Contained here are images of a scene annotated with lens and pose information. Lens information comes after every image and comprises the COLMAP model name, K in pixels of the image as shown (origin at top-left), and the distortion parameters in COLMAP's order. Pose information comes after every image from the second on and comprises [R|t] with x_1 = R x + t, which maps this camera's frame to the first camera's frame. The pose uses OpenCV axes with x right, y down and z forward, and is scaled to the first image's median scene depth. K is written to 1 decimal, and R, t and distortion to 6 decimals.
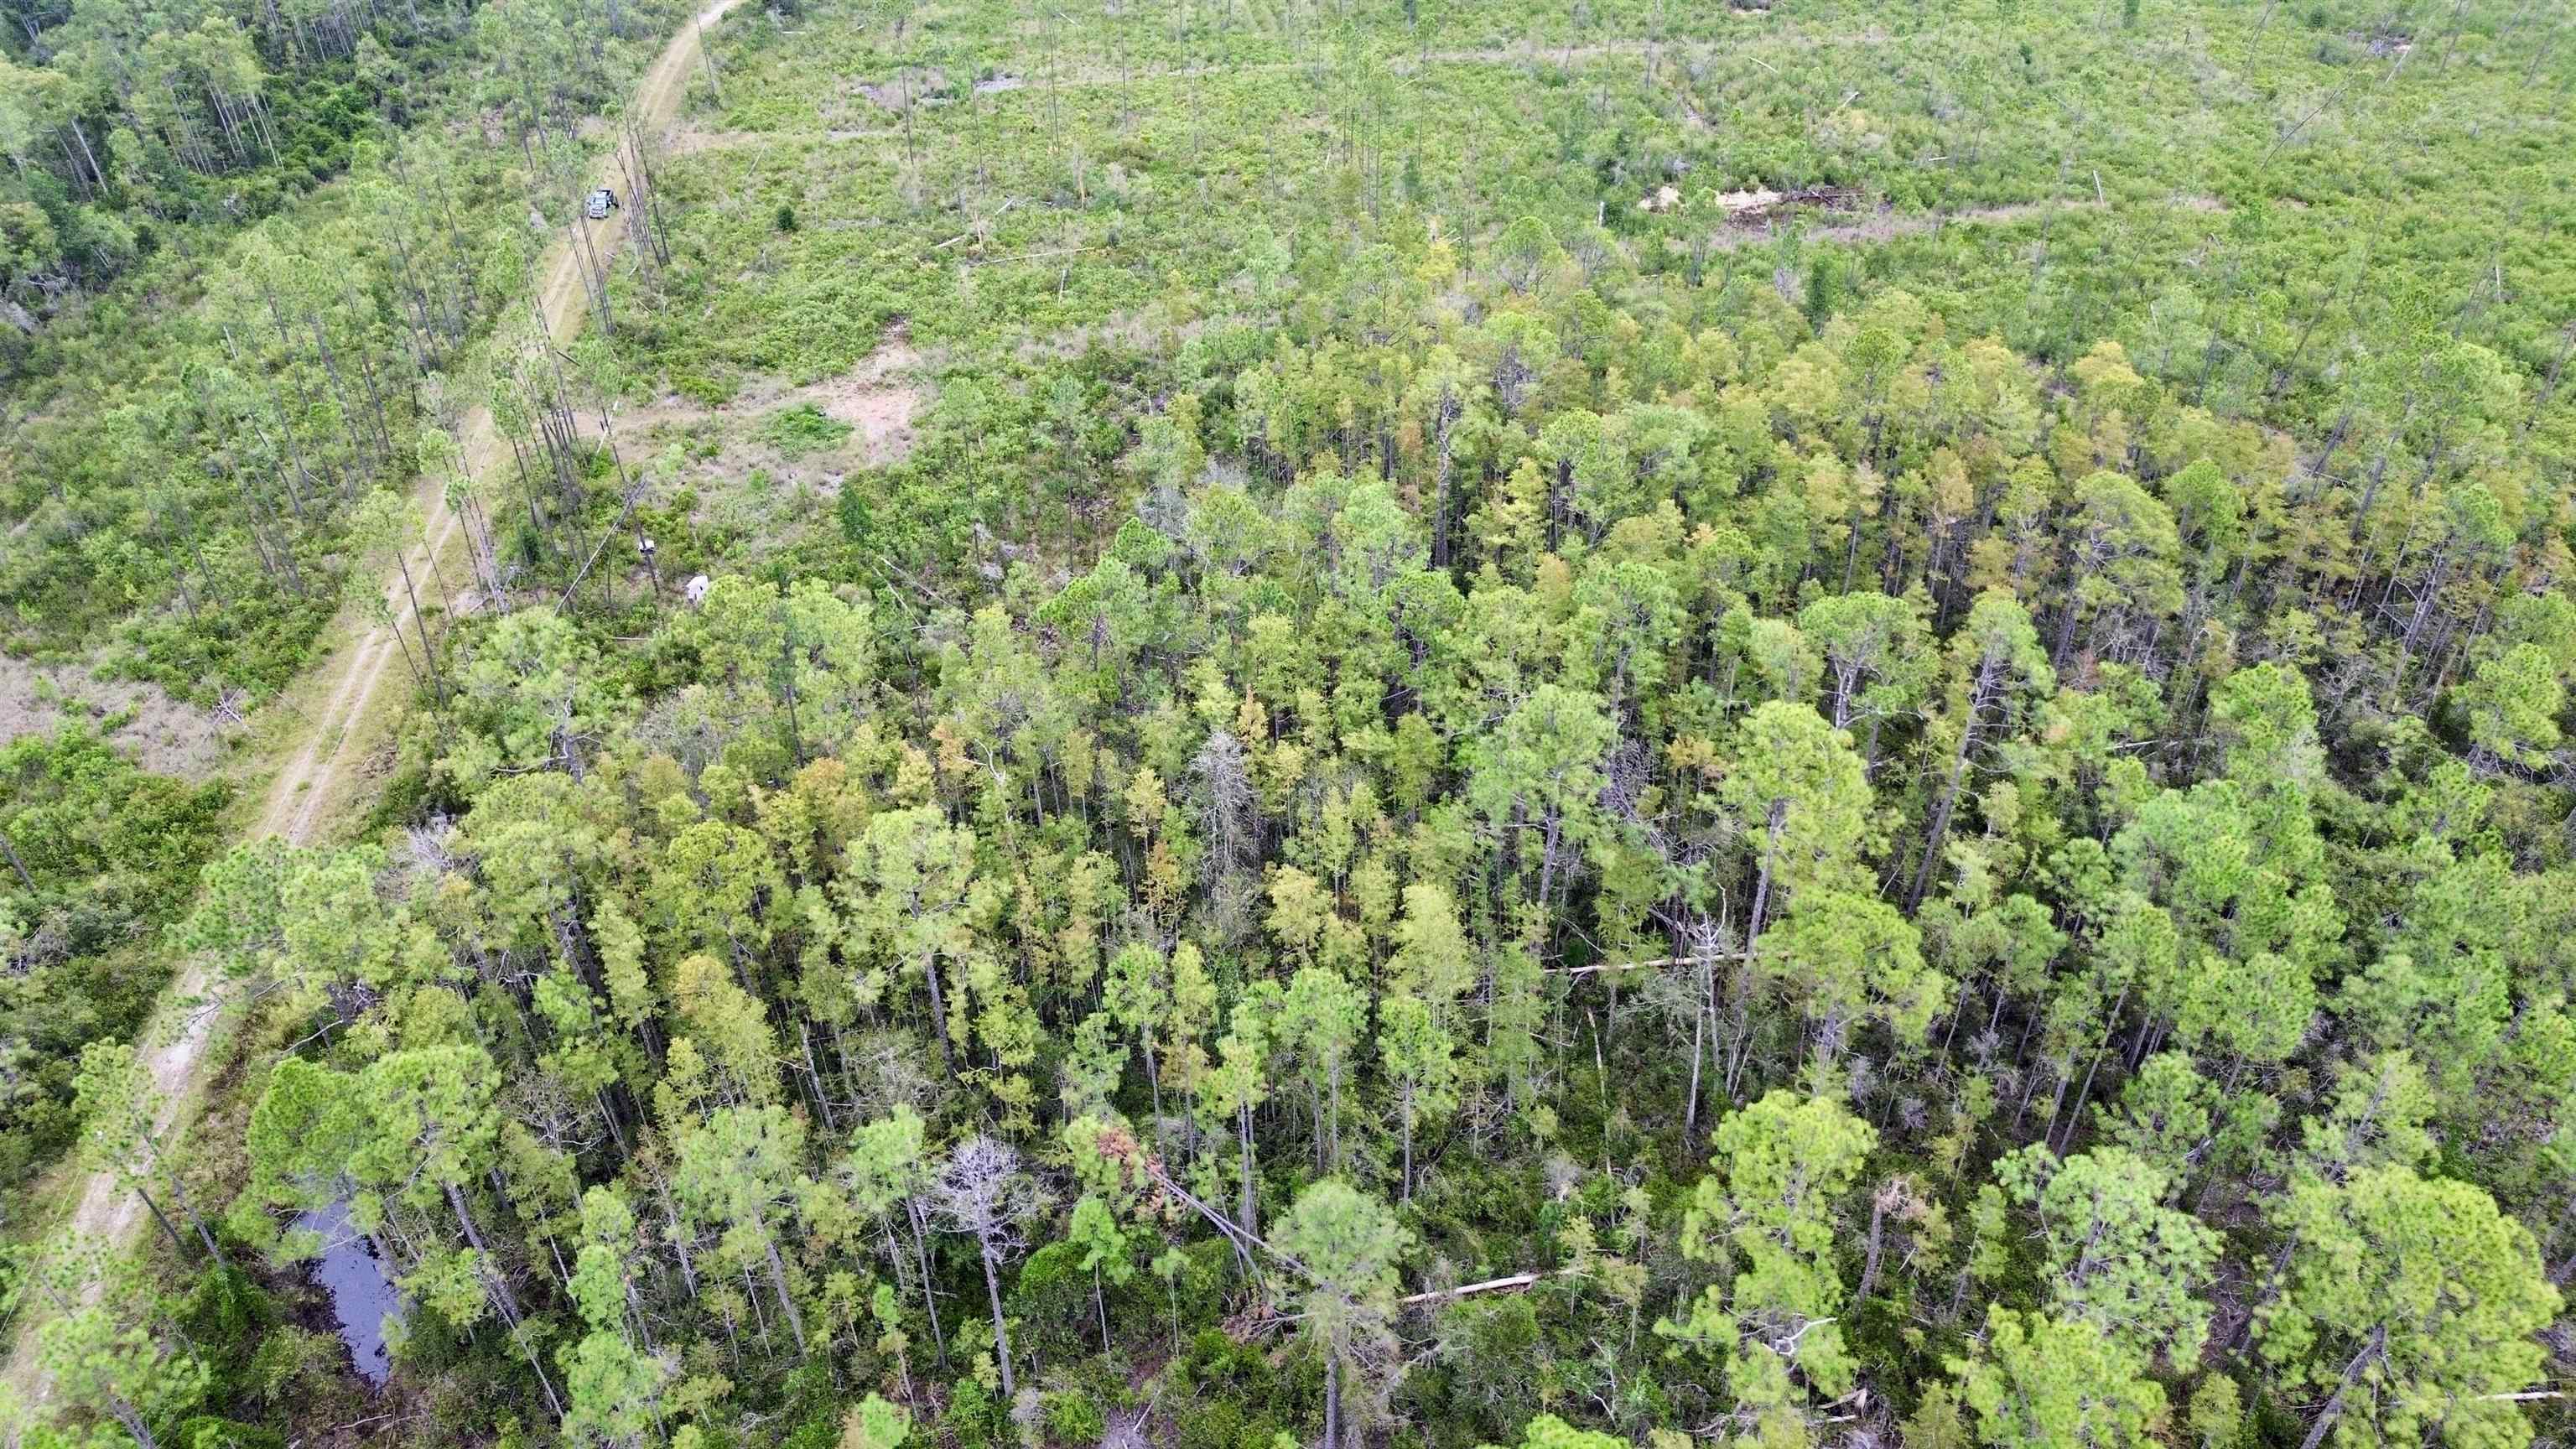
lens RADIAL K [[1840.0, 0, 1296.3], [0, 1840.0, 725.1], [0, 0, 1]] dist [0.089423, -0.090240]
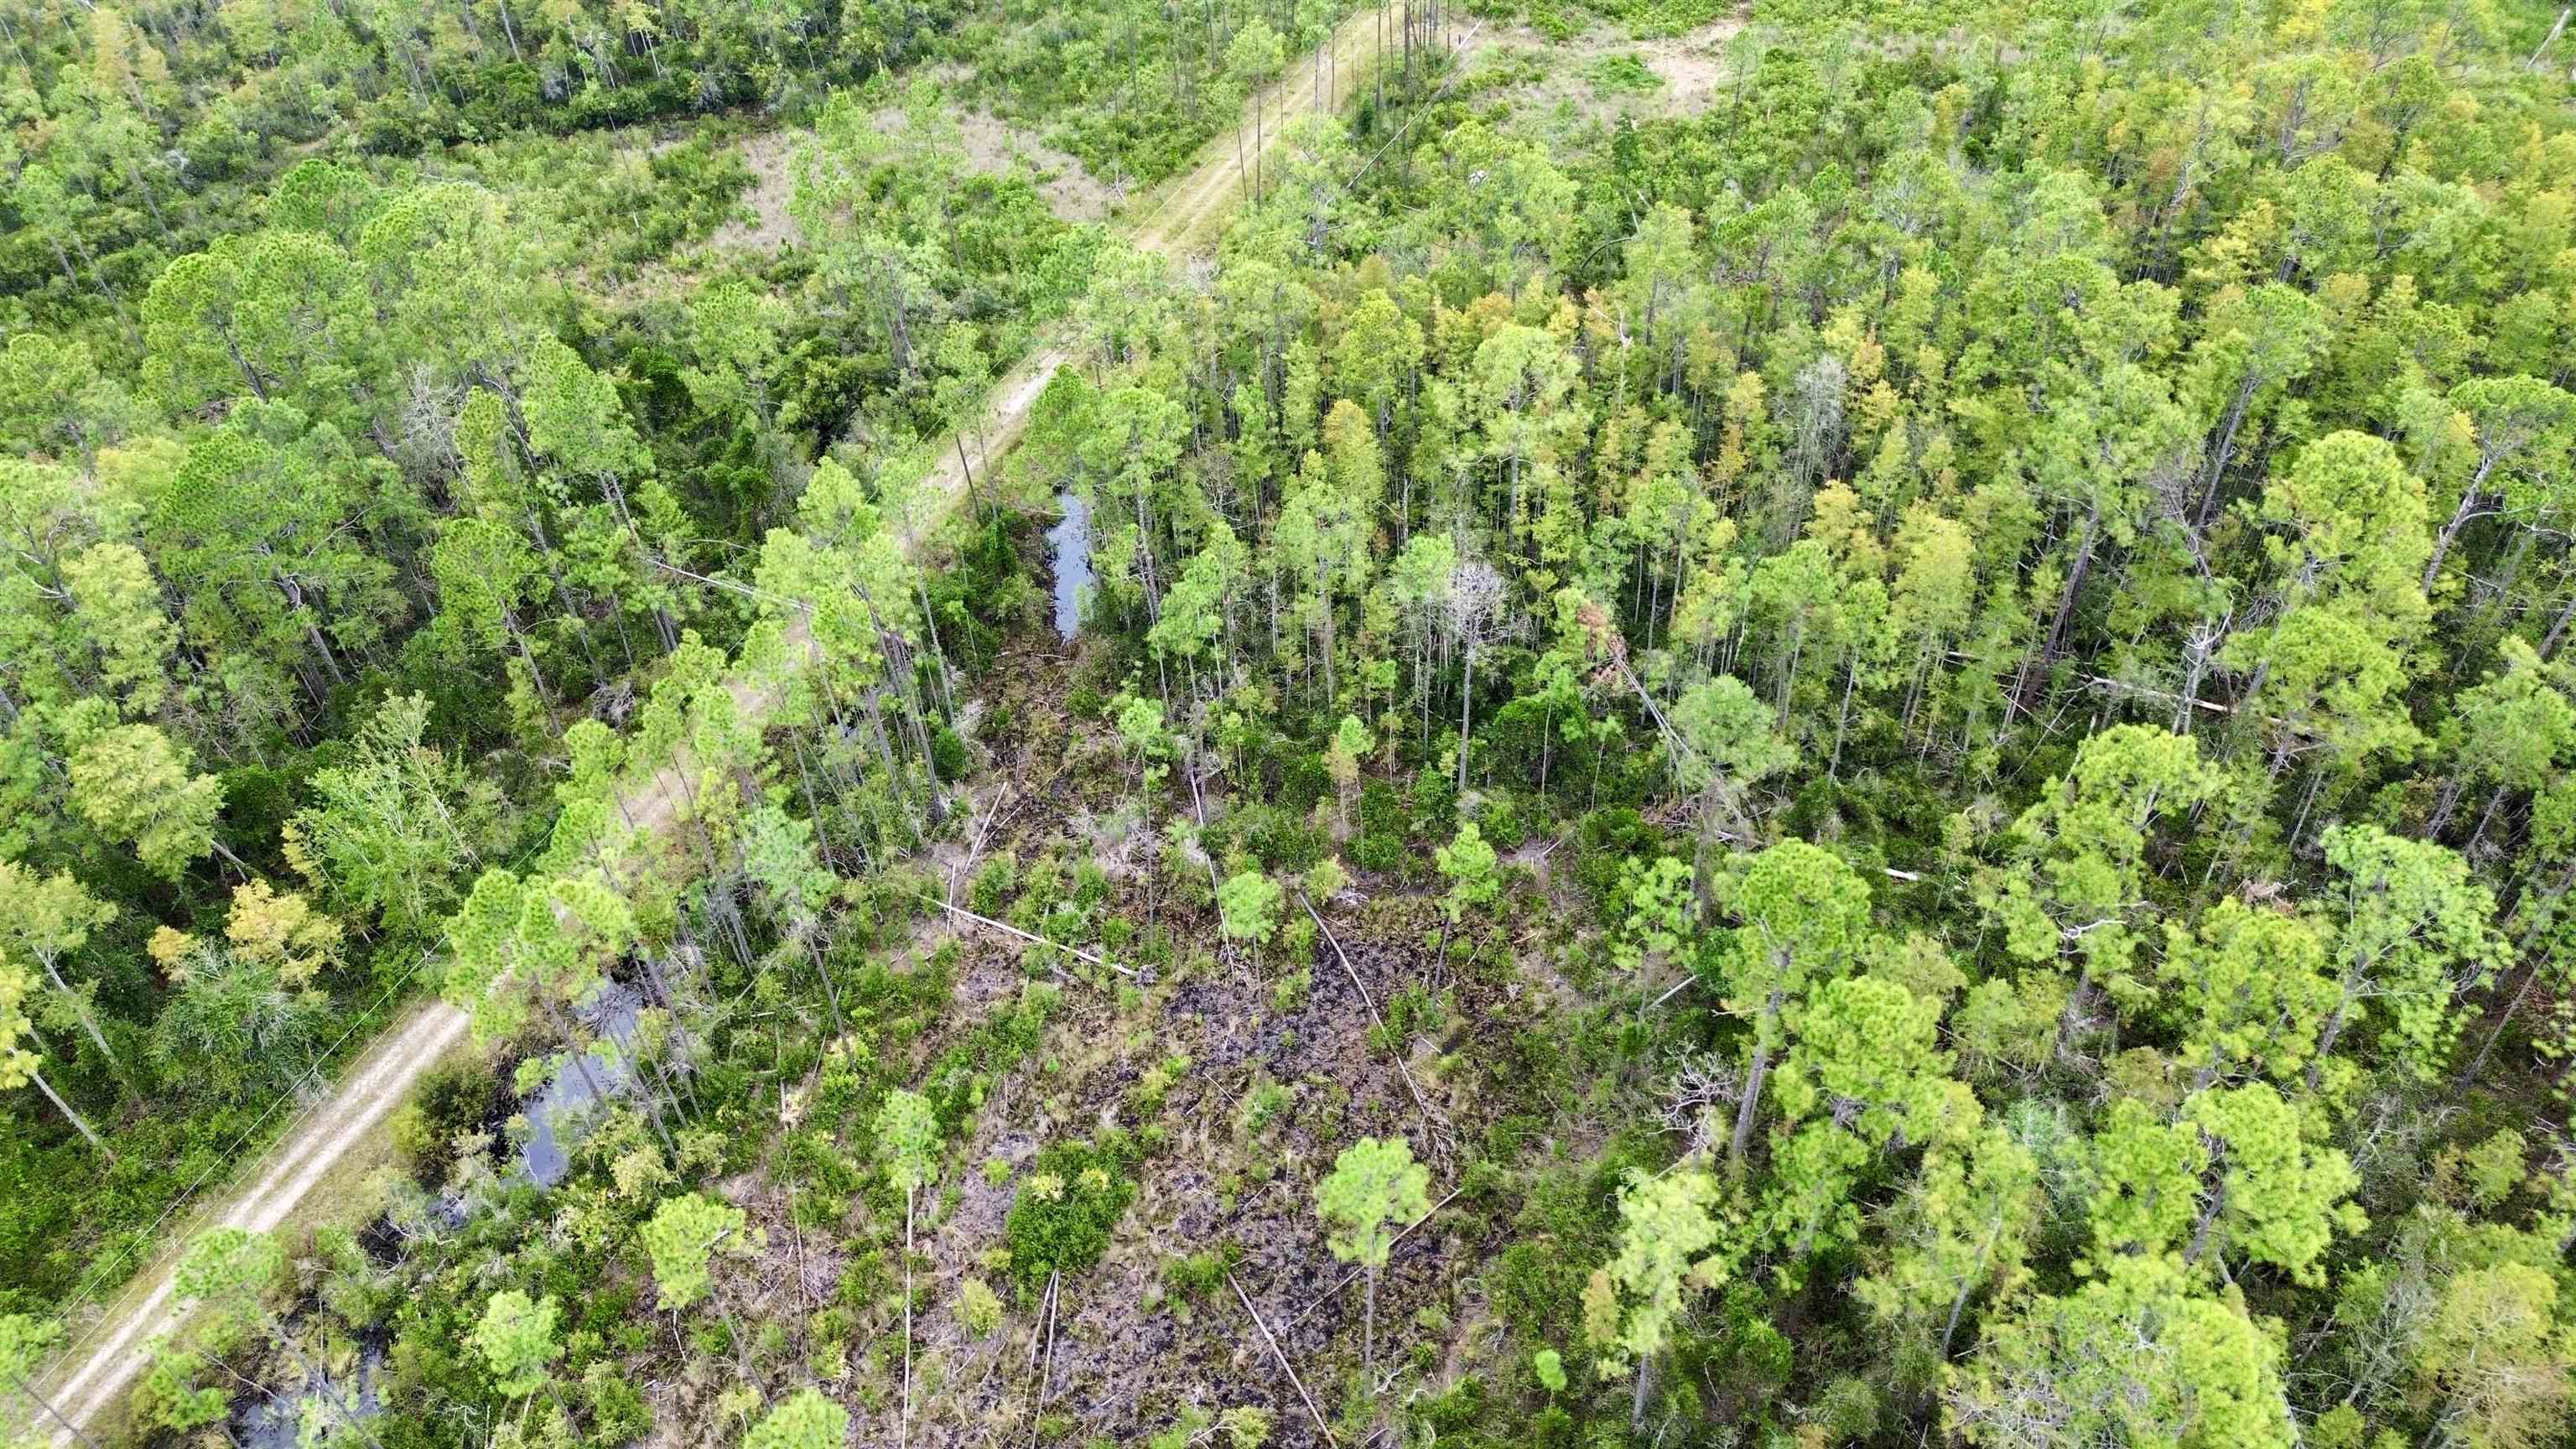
lens RADIAL K [[1840.0, 0, 1284.8], [0, 1840.0, 729.2], [0, 0, 1]] dist [0.089423, -0.090240]
pose [[0.865166, 0.332767, -0.375171, 0.127068], [-0.286685, 0.942012, 0.174430, 0.085733], [0.411460, -0.043355, 0.910396, -0.122841]]
